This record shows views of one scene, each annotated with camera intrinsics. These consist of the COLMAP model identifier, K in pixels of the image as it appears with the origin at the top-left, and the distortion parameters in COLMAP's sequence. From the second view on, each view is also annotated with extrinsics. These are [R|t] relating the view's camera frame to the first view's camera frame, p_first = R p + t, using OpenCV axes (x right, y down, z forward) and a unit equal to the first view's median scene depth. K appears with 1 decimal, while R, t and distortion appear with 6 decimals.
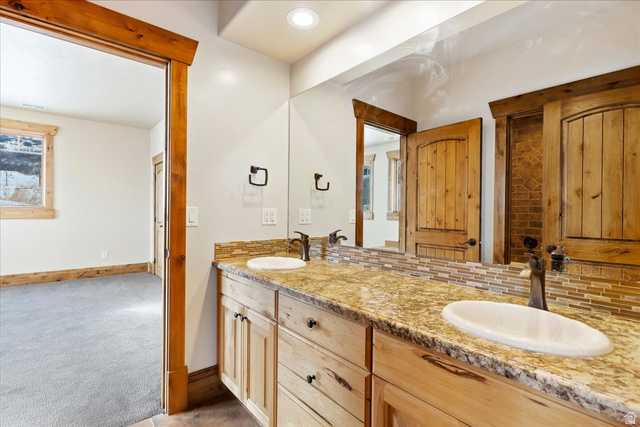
lens RADIAL K [[310.3, 0, 320.0], [0, 310.3, 213.5], [0, 0, 1]] dist [-0.001833, -0.000150]
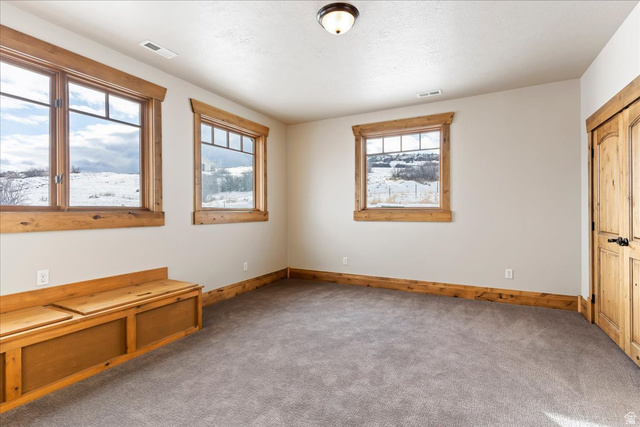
lens RADIAL K [[310.3, 0, 320.0], [0, 310.3, 213.5], [0, 0, 1]] dist [-0.001833, -0.000150]
pose [[0.392269, -0.006976, -0.919824, -0.221248], [0.005977, 0.999969, -0.005035, -0.004449], [0.919831, -0.003523, 0.392299, 0.341763]]
